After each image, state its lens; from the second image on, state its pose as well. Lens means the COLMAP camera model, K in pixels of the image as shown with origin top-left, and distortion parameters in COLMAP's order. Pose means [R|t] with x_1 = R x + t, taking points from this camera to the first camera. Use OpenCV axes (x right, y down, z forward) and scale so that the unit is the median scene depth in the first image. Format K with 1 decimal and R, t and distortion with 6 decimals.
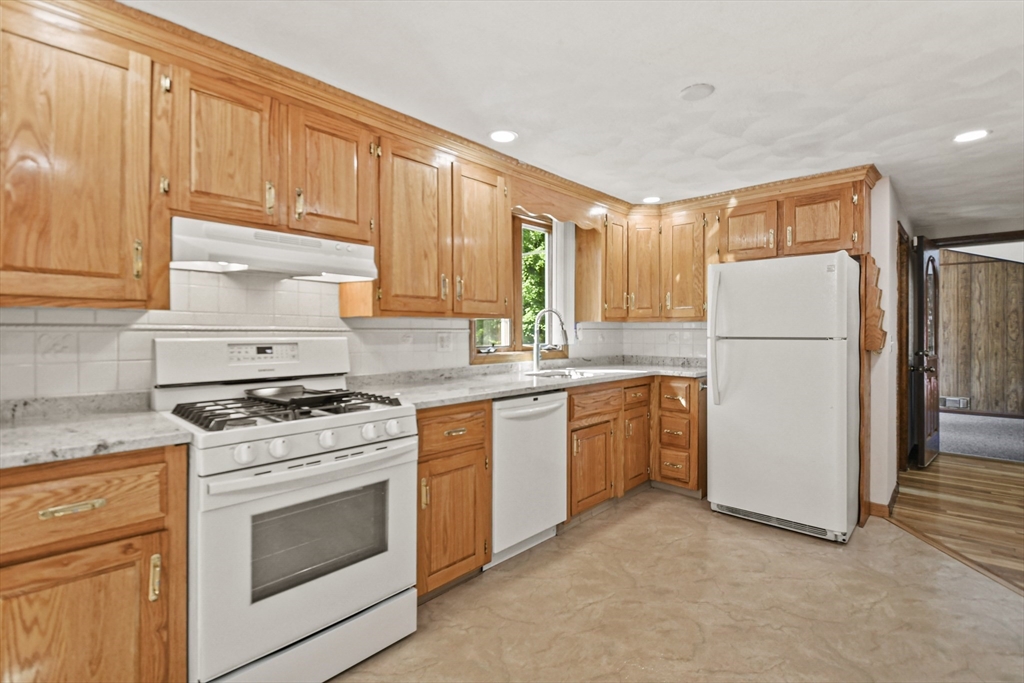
lens RADIAL K [[468.9, 0, 497.7], [0, 468.9, 332.9], [0, 0, 1]] dist [0.040164, -0.021378]
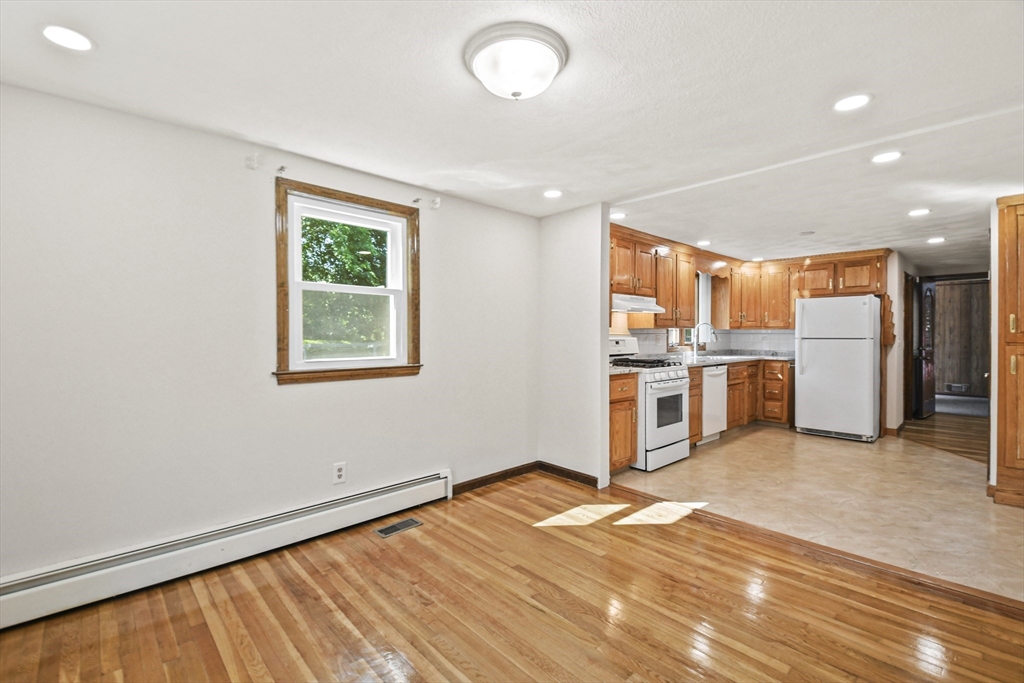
lens RADIAL K [[452.4, 0, 499.3], [0, 452.4, 335.0], [0, 0, 1]] dist [0.030884, -0.018763]
pose [[0.998405, 0.001166, -0.056438, -0.590000], [-0.001174, 0.999999, -0.000113, -0.001277], [0.056438, 0.000179, 0.998406, -0.818589]]
